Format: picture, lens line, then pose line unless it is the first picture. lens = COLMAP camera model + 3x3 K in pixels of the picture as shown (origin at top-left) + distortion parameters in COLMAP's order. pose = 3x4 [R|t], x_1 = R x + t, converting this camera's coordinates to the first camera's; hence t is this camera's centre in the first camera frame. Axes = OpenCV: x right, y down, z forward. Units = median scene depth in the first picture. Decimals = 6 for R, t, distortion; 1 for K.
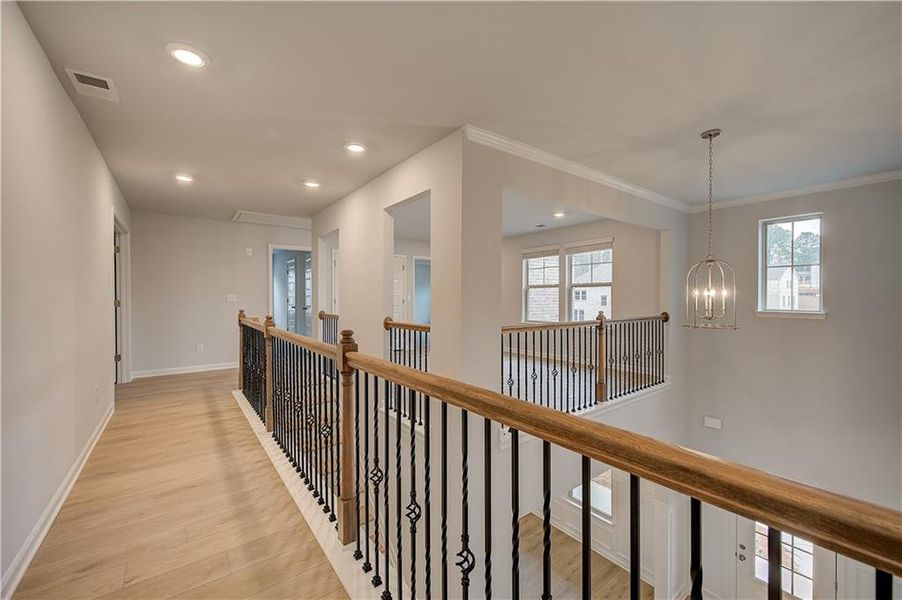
lens RADIAL K [[361.1, 0, 452.6], [0, 361.1, 299.6], [0, 0, 1]] dist [0.003025, -0.000581]
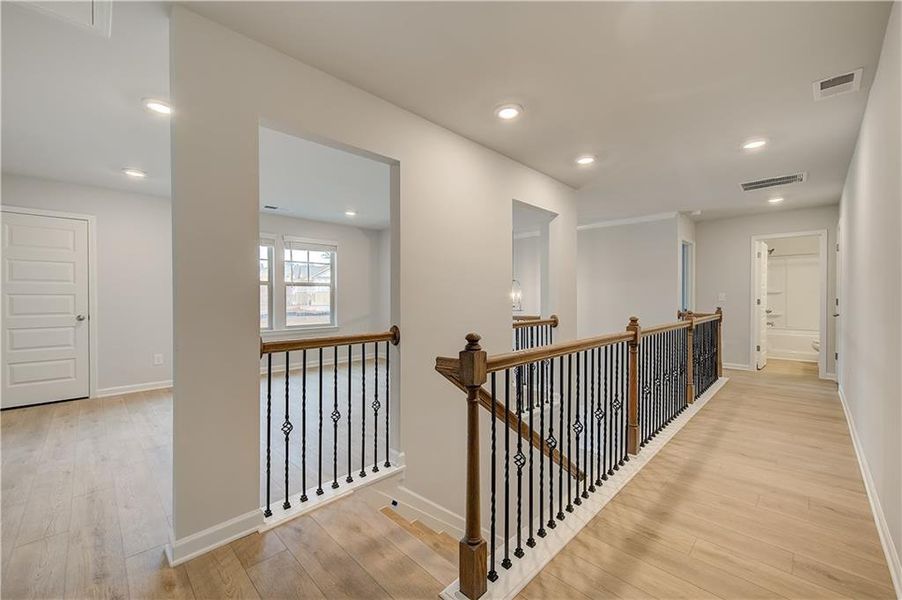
lens RADIAL K [[361.1, 0, 452.6], [0, 361.1, 299.6], [0, 0, 1]] dist [0.003025, -0.000581]
pose [[-0.141881, -0.000189, 0.989884, -1.311484], [0.004918, 0.999988, 0.000896, 0.001154], [-0.989871, 0.004995, -0.141878, 1.572508]]
